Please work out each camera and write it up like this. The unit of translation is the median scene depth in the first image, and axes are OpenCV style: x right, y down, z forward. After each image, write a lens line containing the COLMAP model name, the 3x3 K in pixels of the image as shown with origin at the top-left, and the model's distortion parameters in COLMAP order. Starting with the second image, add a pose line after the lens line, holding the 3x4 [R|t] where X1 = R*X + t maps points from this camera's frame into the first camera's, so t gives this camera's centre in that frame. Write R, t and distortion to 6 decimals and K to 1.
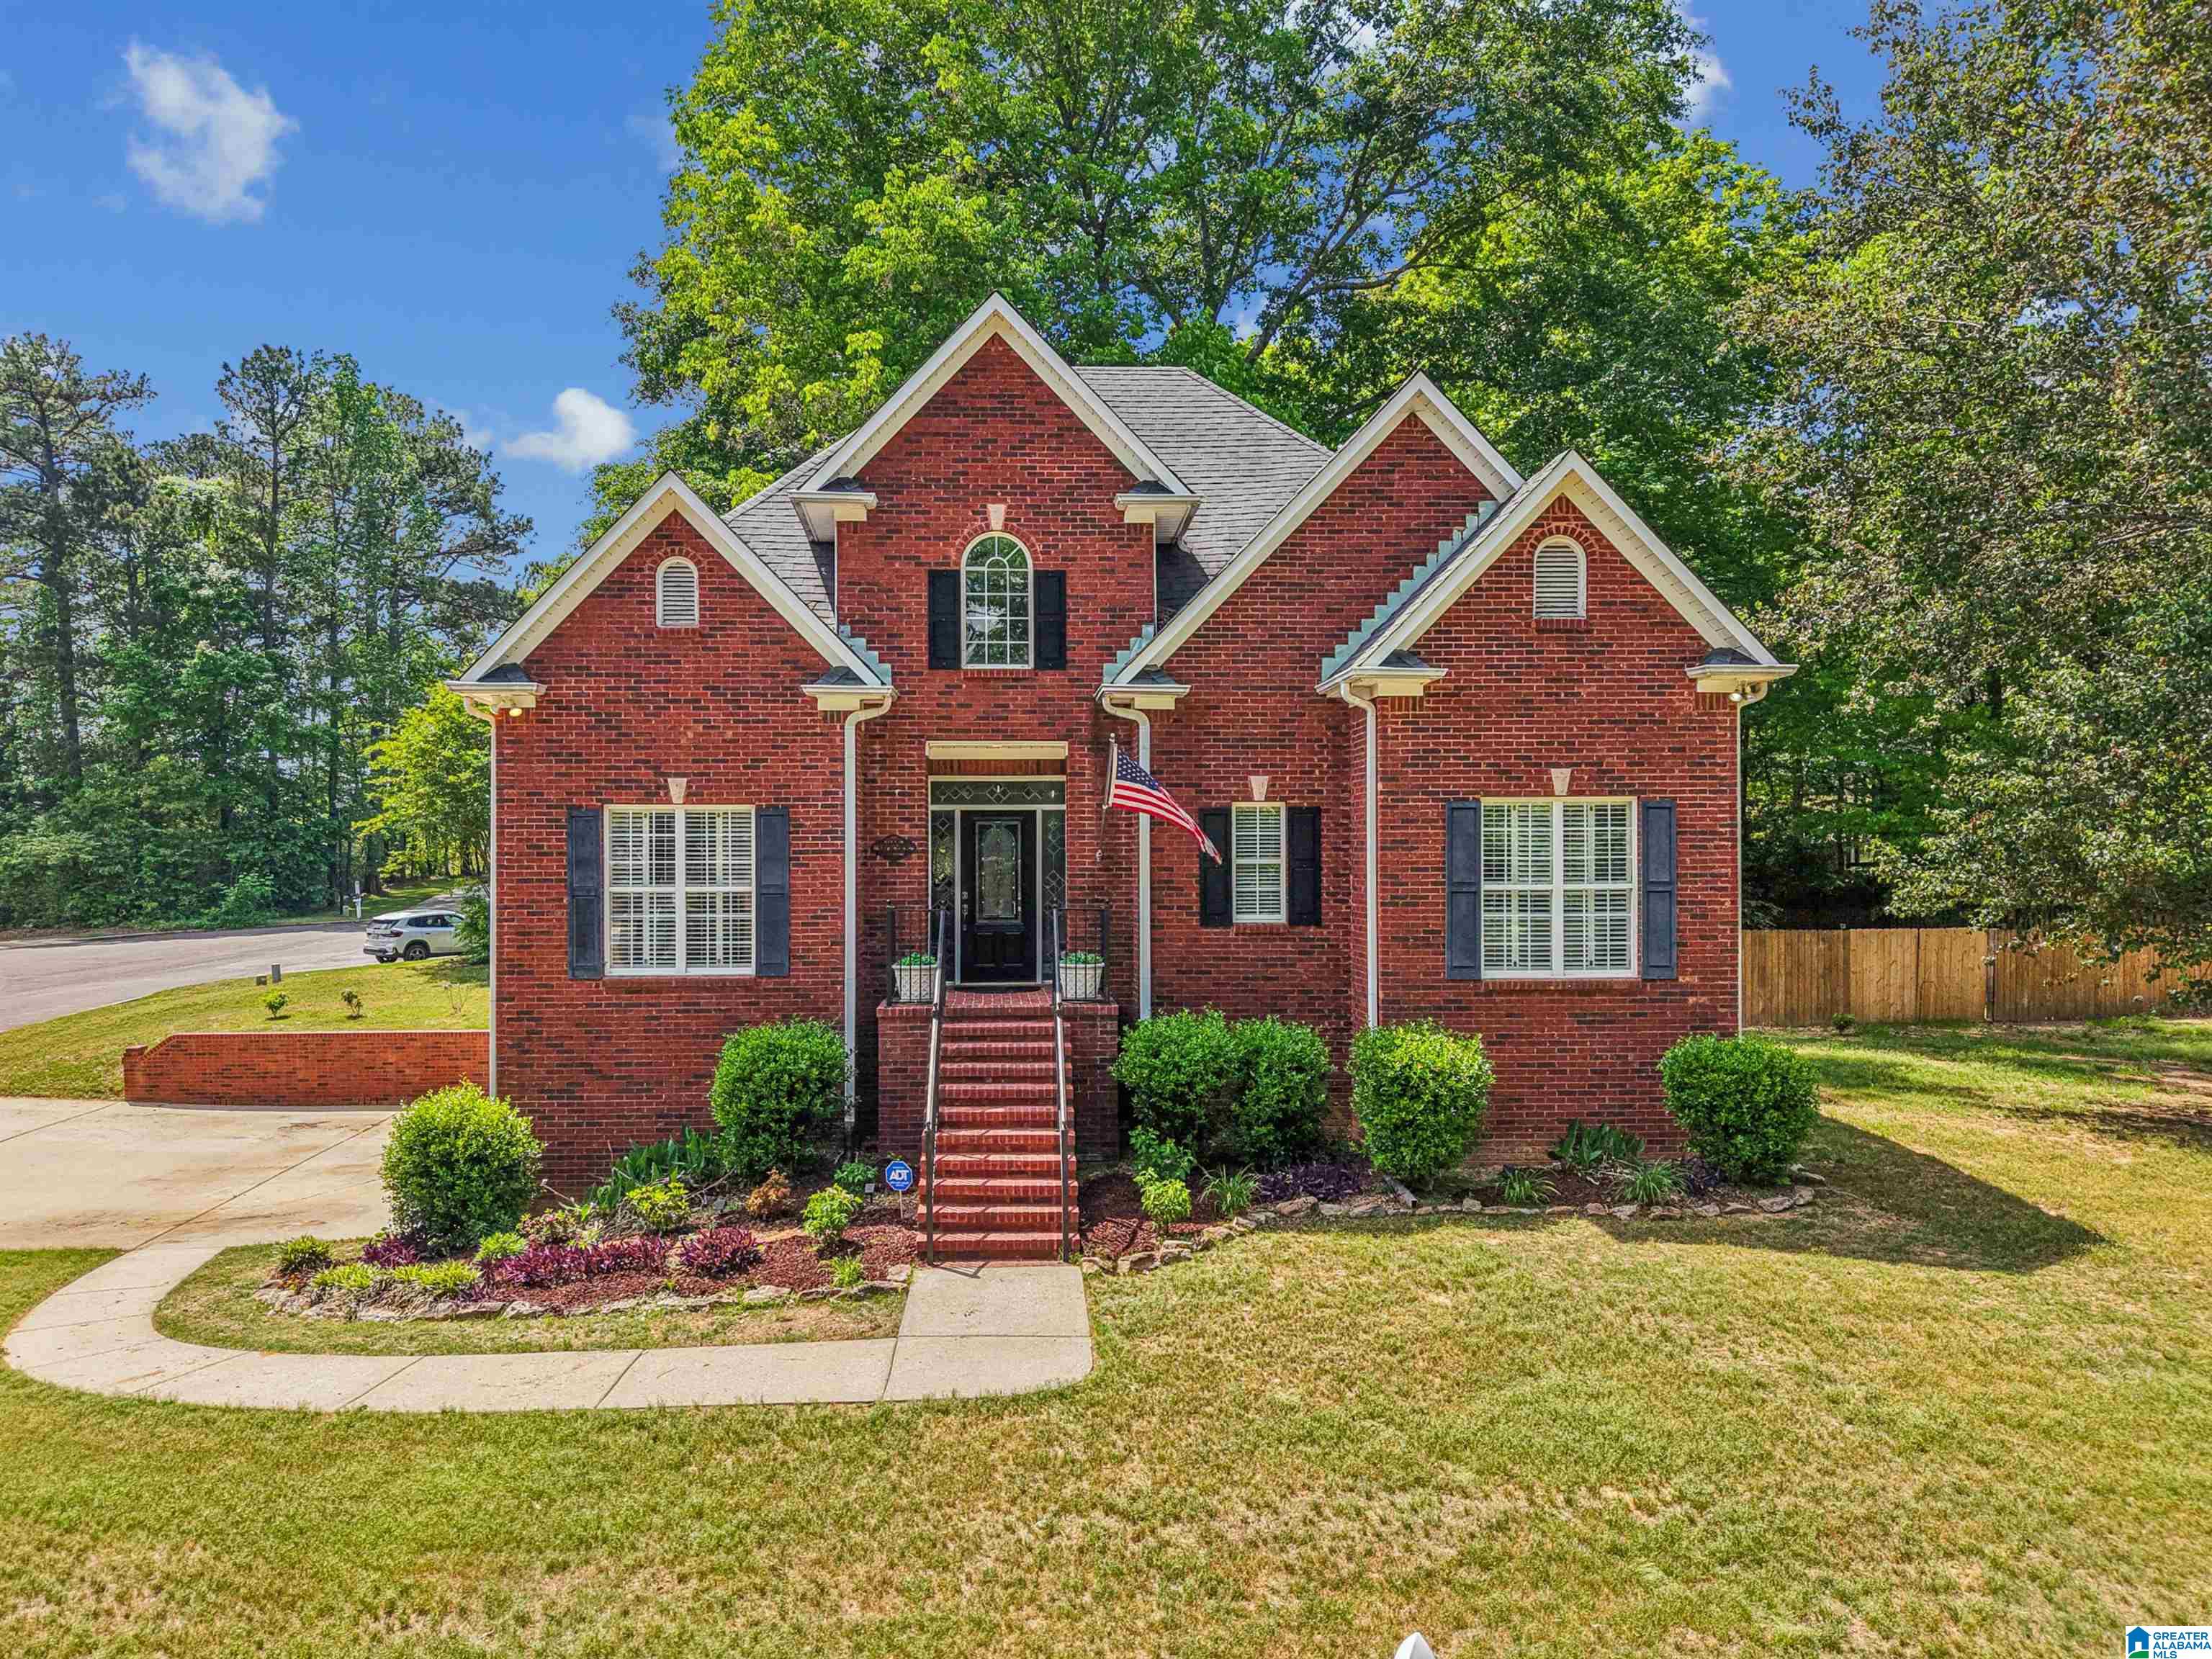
lens RADIAL K [[1589.1, 0, 1104.4], [0, 1589.1, 797.7], [0, 0, 1]] dist [0.005094, -0.048156]
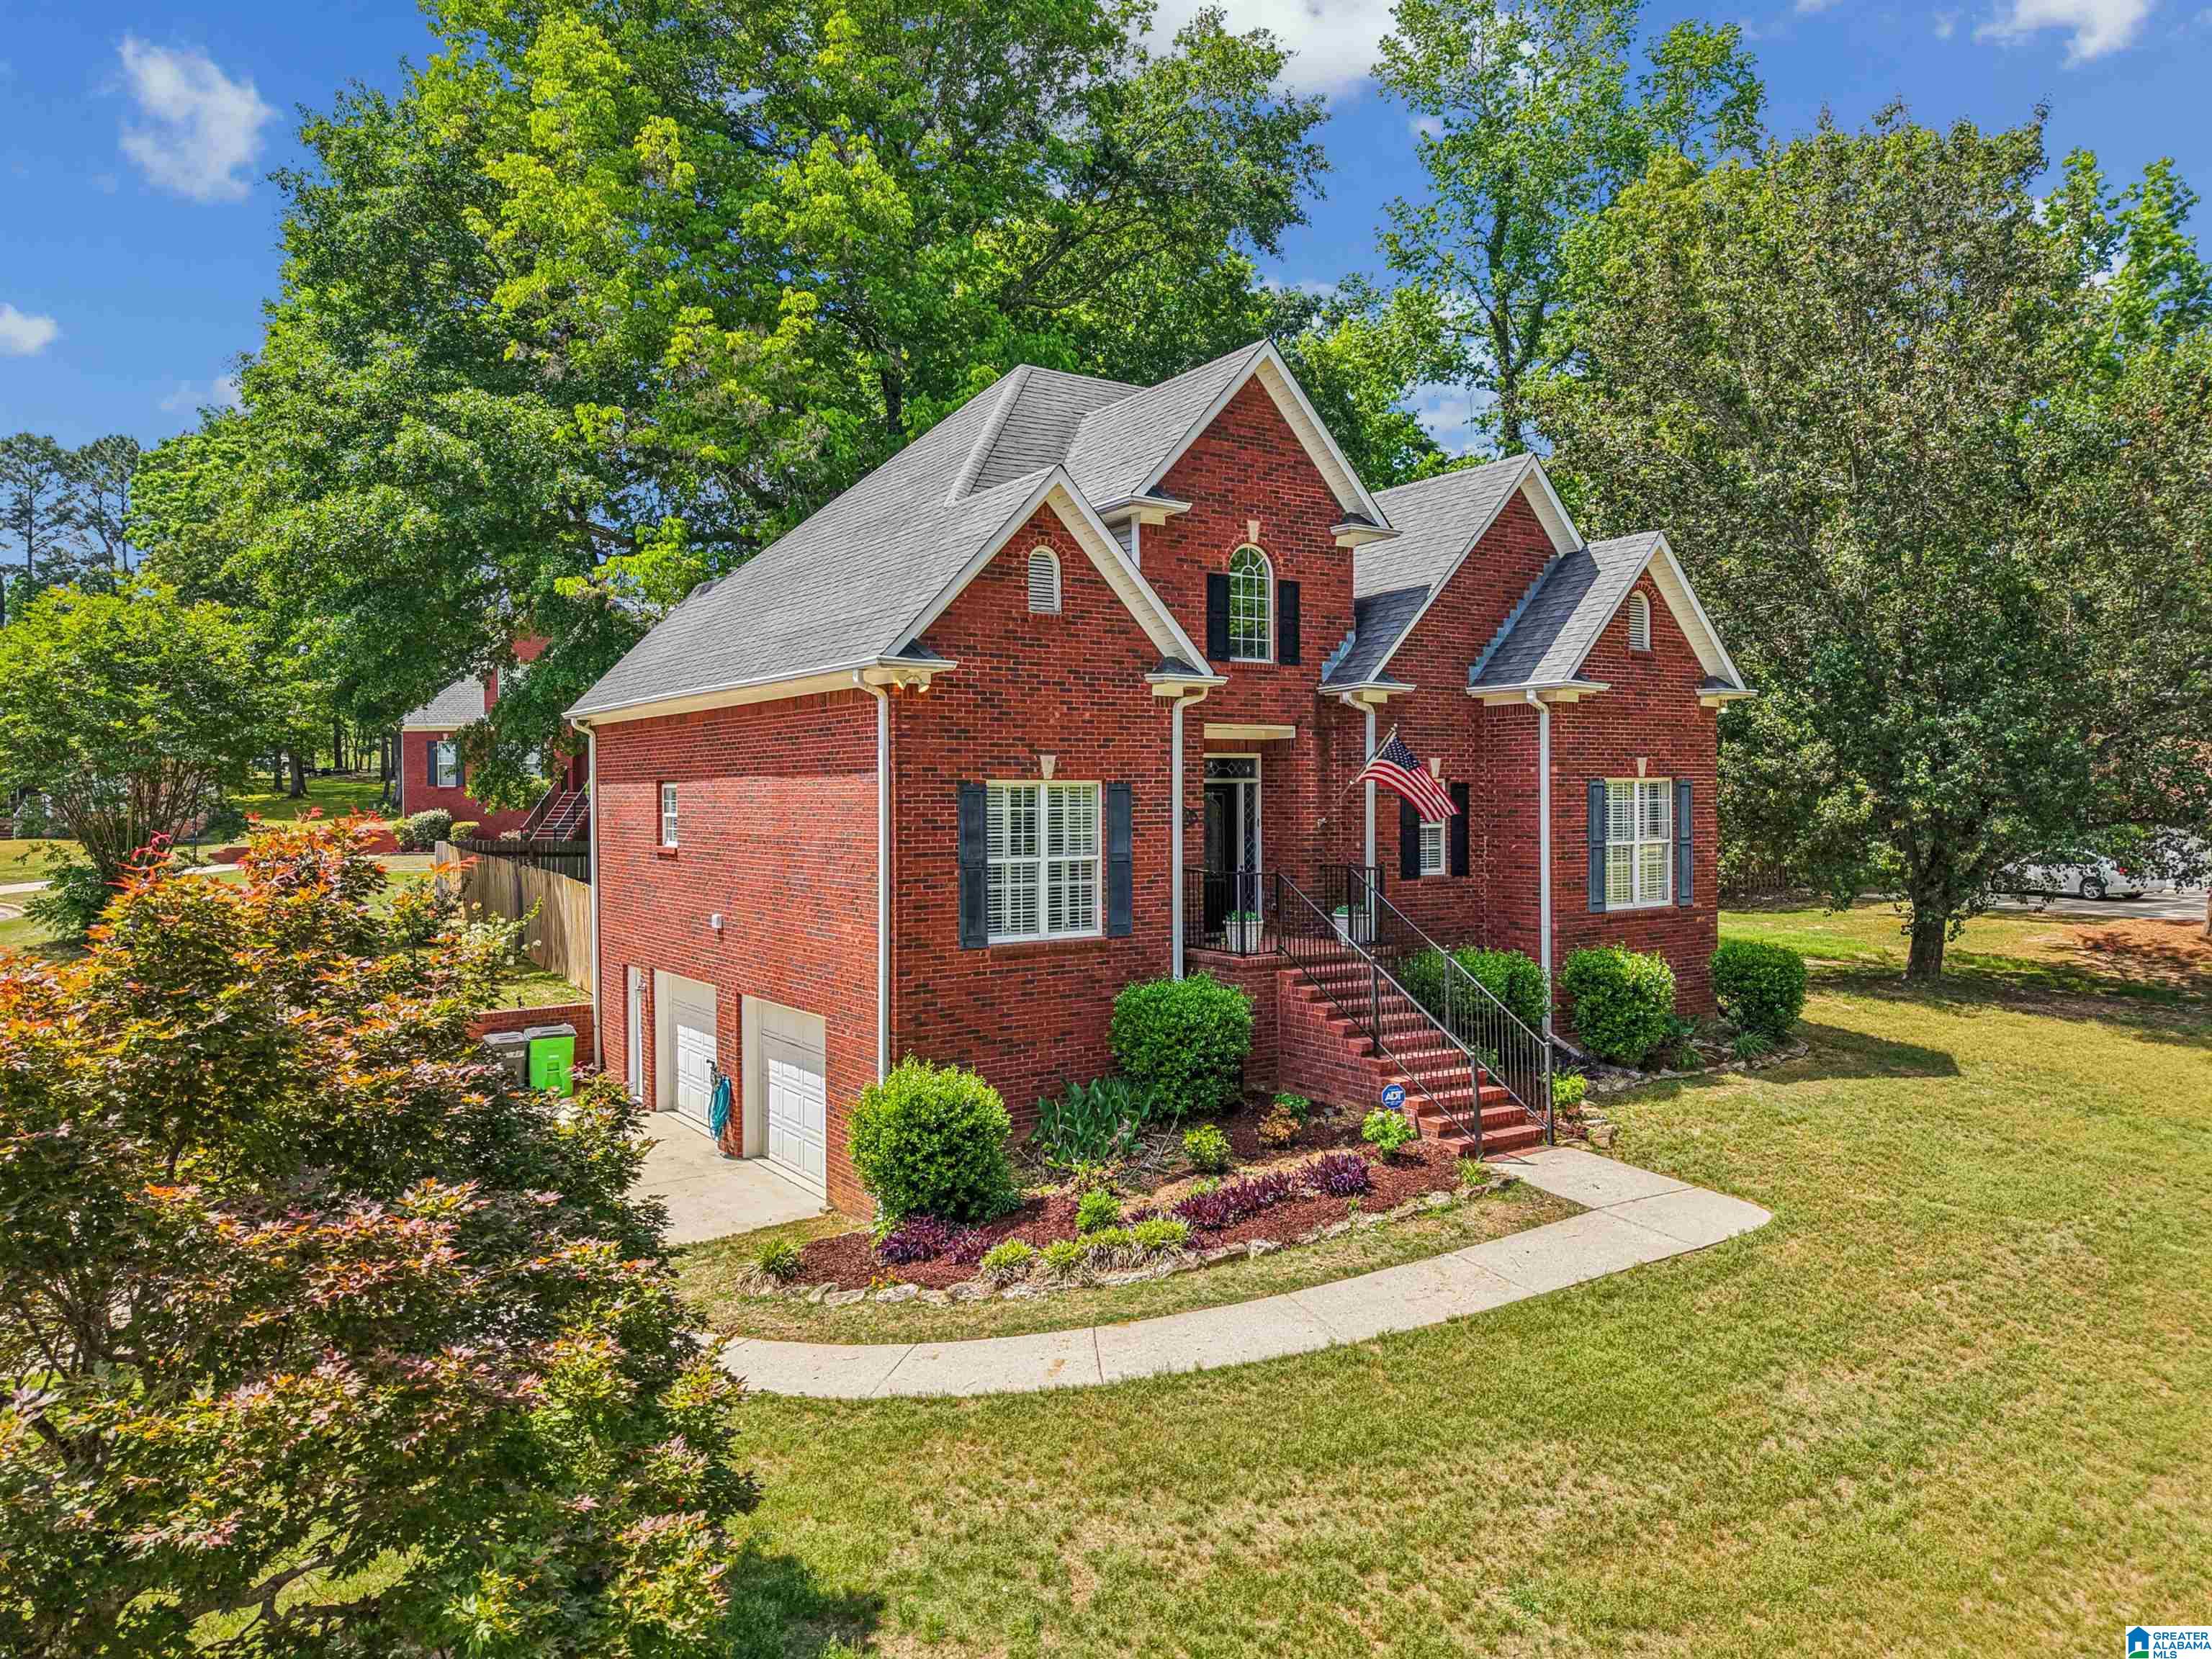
lens RADIAL K [[1537.1, 0, 1108.9], [0, 1537.1, 711.2], [0, 0, 1]] dist [0.001943, 0.000176]
pose [[0.852516, 0.029548, 0.521865, -0.762963], [-0.005821, 0.998876, -0.047048, 0.006586], [-0.522668, 0.037072, 0.851730, 0.114856]]
